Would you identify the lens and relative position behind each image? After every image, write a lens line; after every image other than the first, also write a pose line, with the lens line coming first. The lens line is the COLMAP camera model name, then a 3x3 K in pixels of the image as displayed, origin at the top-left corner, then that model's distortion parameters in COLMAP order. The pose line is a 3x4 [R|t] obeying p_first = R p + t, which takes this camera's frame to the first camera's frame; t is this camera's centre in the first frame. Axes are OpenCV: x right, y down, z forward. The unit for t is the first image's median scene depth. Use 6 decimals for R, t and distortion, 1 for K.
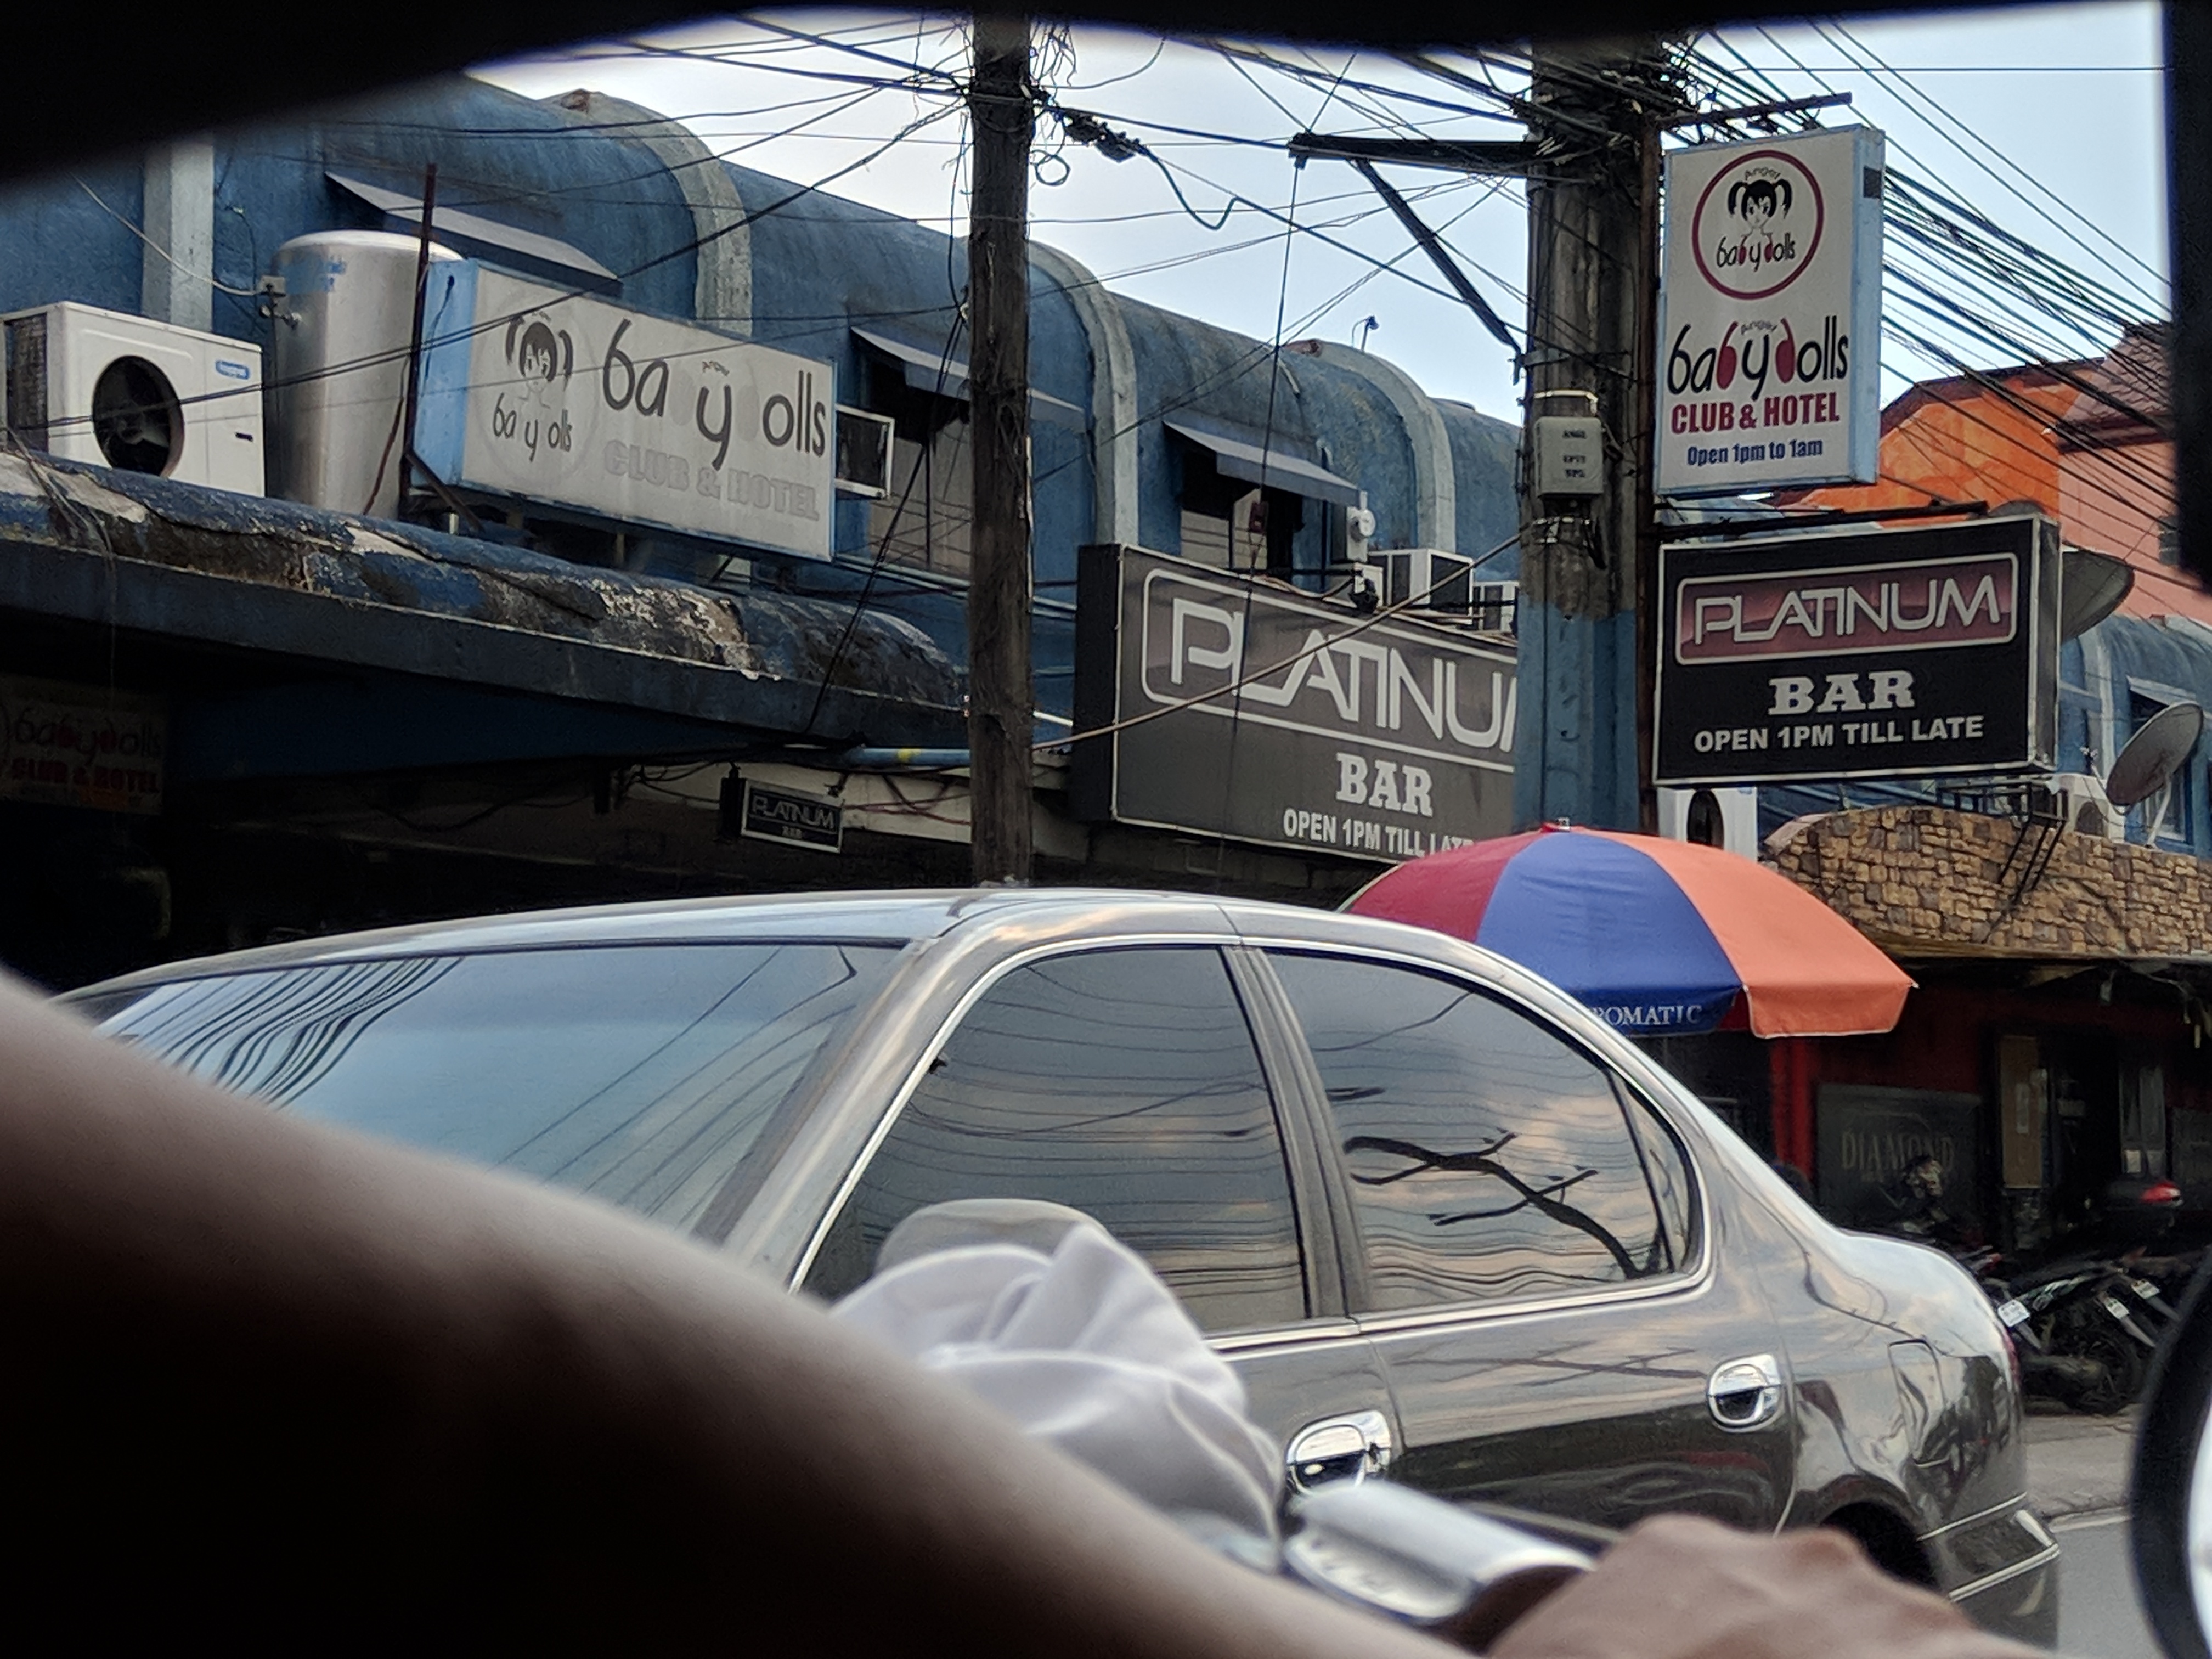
lens RADIAL K [[4241.2, 0, 1101.9], [0, 4241.2, 846.8], [0, 0, 1]] dist [0.195321, 0.000000]
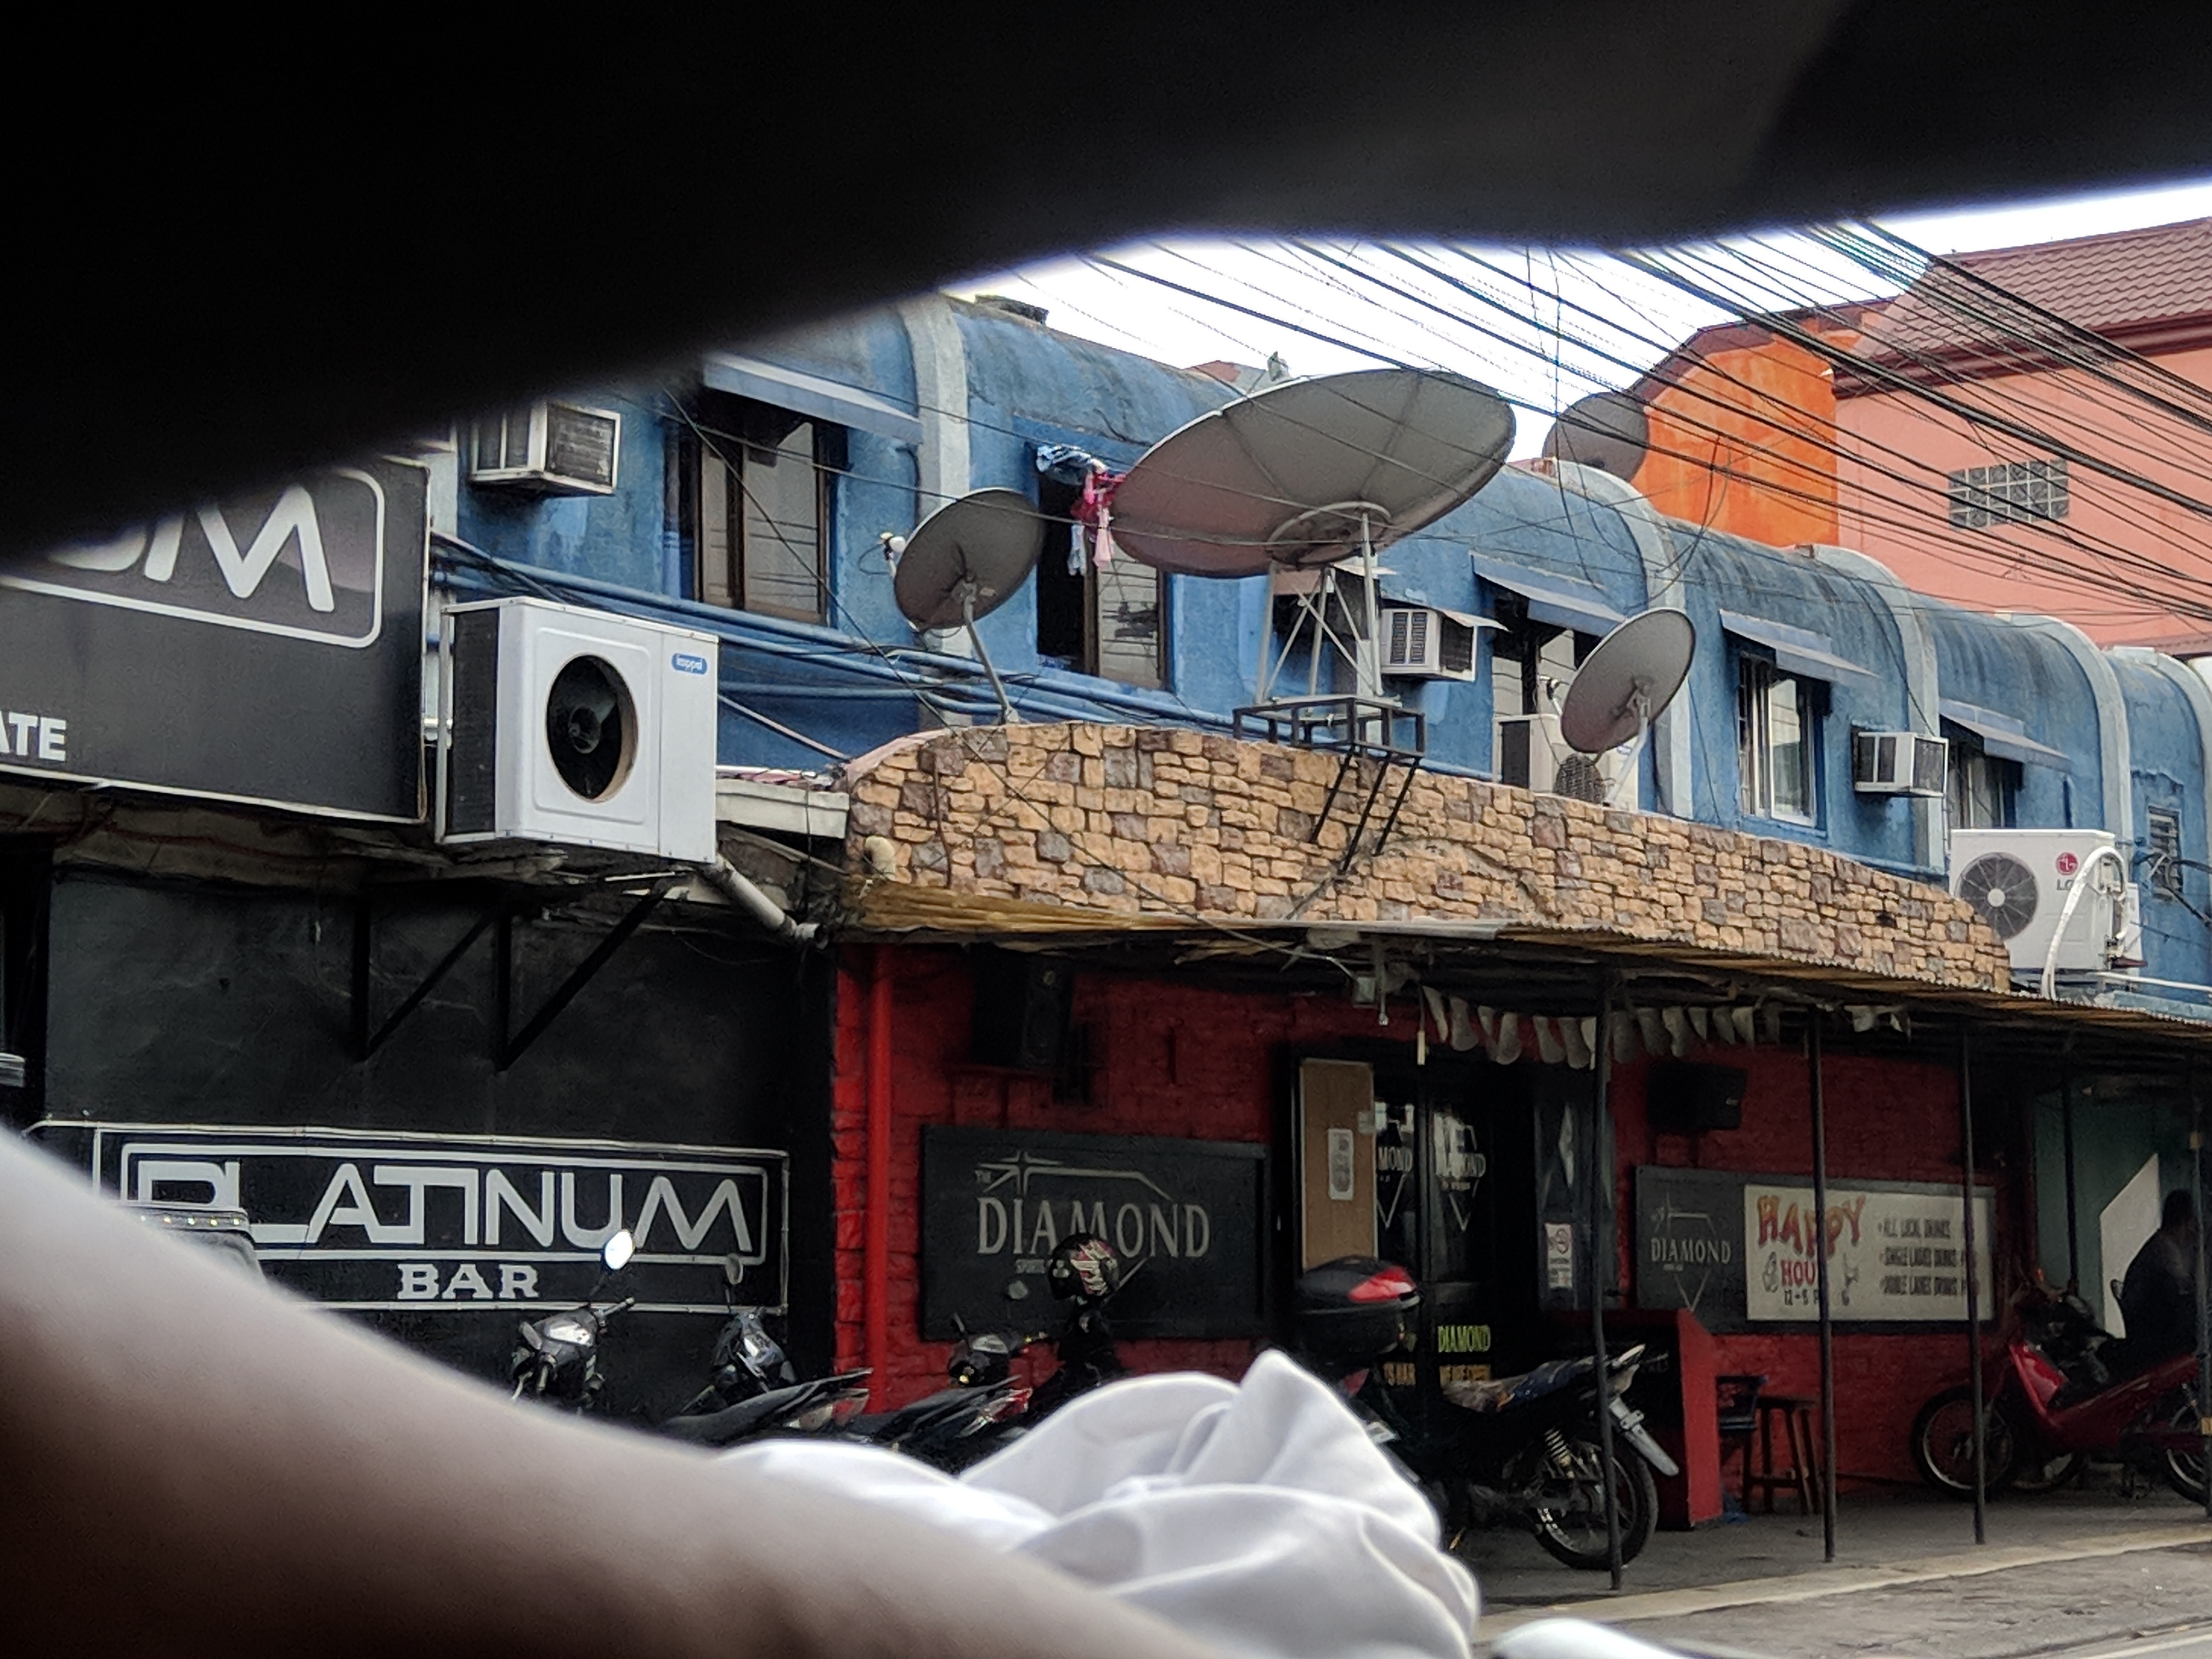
lens RADIAL K [[4241.2, 0, 1120.9], [0, 4241.2, 815.3], [0, 0, 1]] dist [0.195321, 0.000000]
pose [[0.998266, -0.011799, -0.057676, 0.217343], [0.009674, 0.999269, -0.036982, 0.029070], [0.058070, 0.036360, 0.997650, 0.310048]]
